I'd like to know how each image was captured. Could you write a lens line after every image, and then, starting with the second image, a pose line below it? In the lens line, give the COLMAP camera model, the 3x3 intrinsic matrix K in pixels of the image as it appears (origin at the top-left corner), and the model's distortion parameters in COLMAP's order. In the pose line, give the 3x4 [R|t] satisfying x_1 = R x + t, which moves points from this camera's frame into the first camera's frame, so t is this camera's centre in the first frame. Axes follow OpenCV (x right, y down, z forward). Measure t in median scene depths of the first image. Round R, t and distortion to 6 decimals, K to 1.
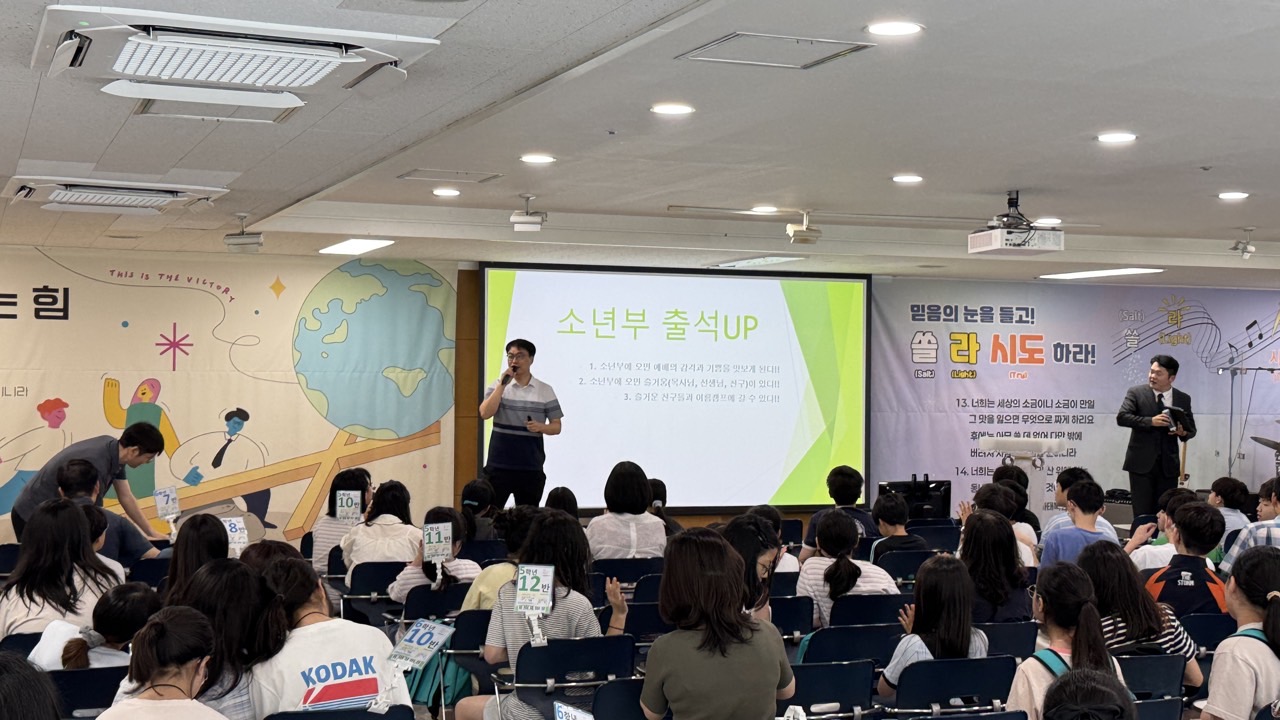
lens RADIAL K [[1769.7, 0, 635.8], [0, 1769.7, 386.2], [0, 0, 1]] dist [0.128009, -0.018698]
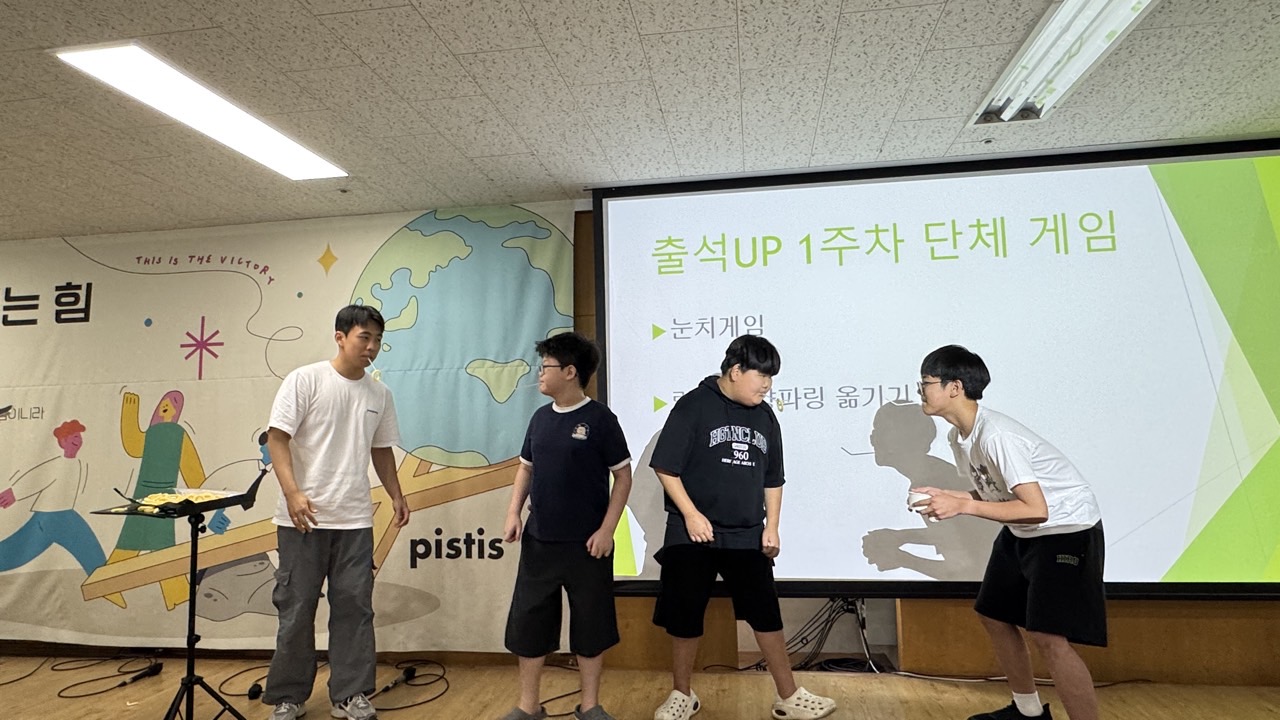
lens RADIAL K [[775.2, 0, 631.5], [0, 775.2, 355.3], [0, 0, 1]] dist [-0.004638, 0.001182]
pose [[0.868831, -0.077796, -0.488958, 0.060775], [0.031799, 0.994307, -0.101697, 0.020229], [0.494086, 0.072809, 0.866359, 0.796592]]
